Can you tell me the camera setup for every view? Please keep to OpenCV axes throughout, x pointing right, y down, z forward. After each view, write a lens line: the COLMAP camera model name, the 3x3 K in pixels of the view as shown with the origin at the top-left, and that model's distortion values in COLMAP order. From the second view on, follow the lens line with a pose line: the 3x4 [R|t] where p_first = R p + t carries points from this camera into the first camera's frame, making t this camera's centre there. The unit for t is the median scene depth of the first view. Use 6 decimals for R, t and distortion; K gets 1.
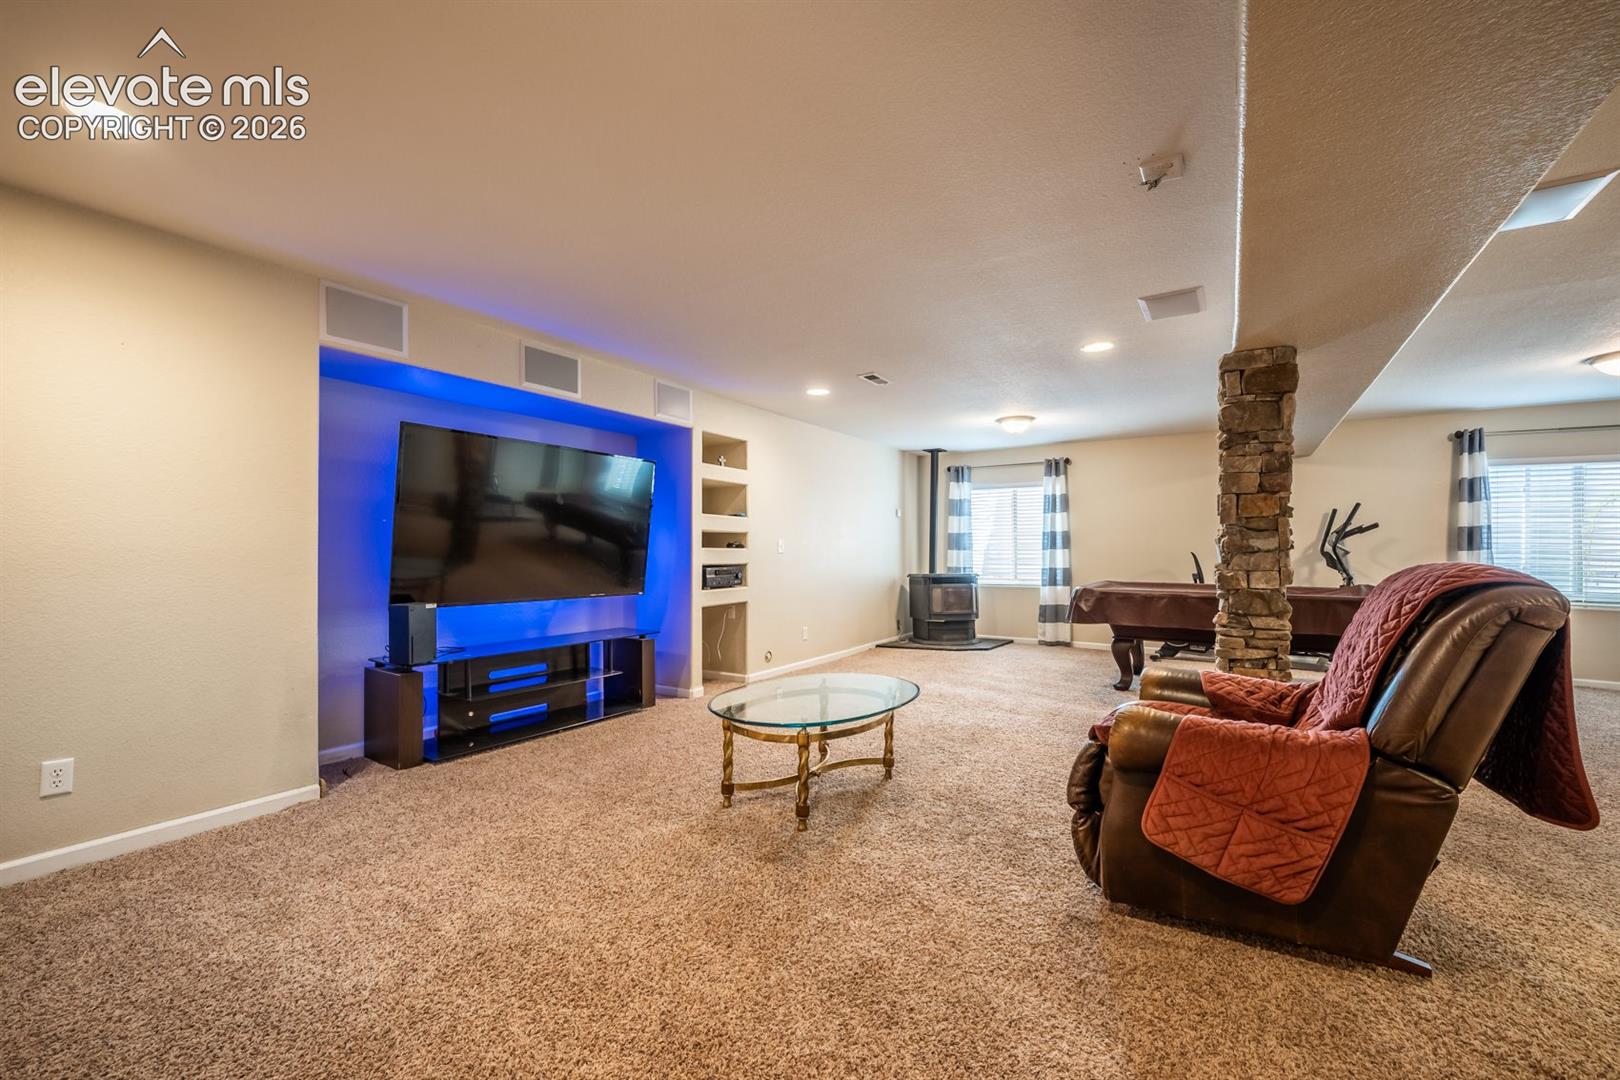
lens RADIAL K [[639.0, 0, 801.7], [0, 639.0, 548.0], [0, 0, 1]] dist [-0.005394, 0.000545]
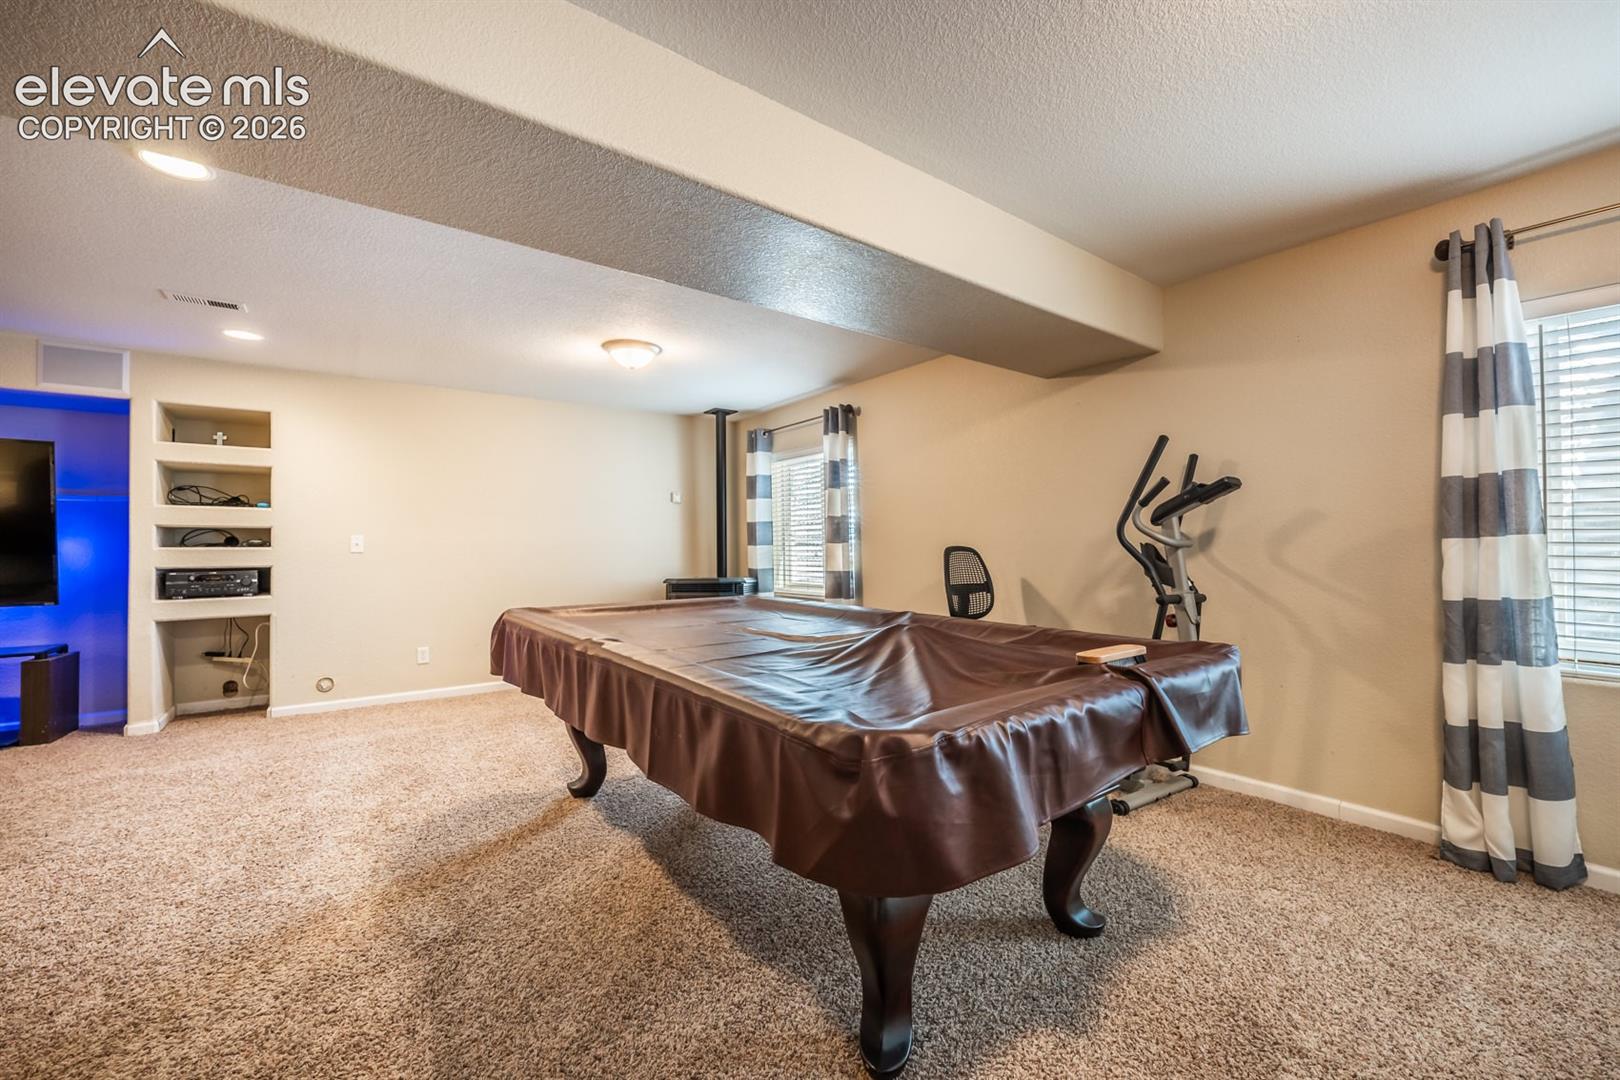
lens RADIAL K [[639.0, 0, 810.9], [0, 639.0, 534.8], [0, 0, 1]] dist [-0.005394, 0.000545]
pose [[0.936865, -0.015593, -0.349344, 0.801539], [0.010885, 0.999822, -0.015434, 0.004615], [0.349522, 0.010657, 0.936867, 0.487366]]
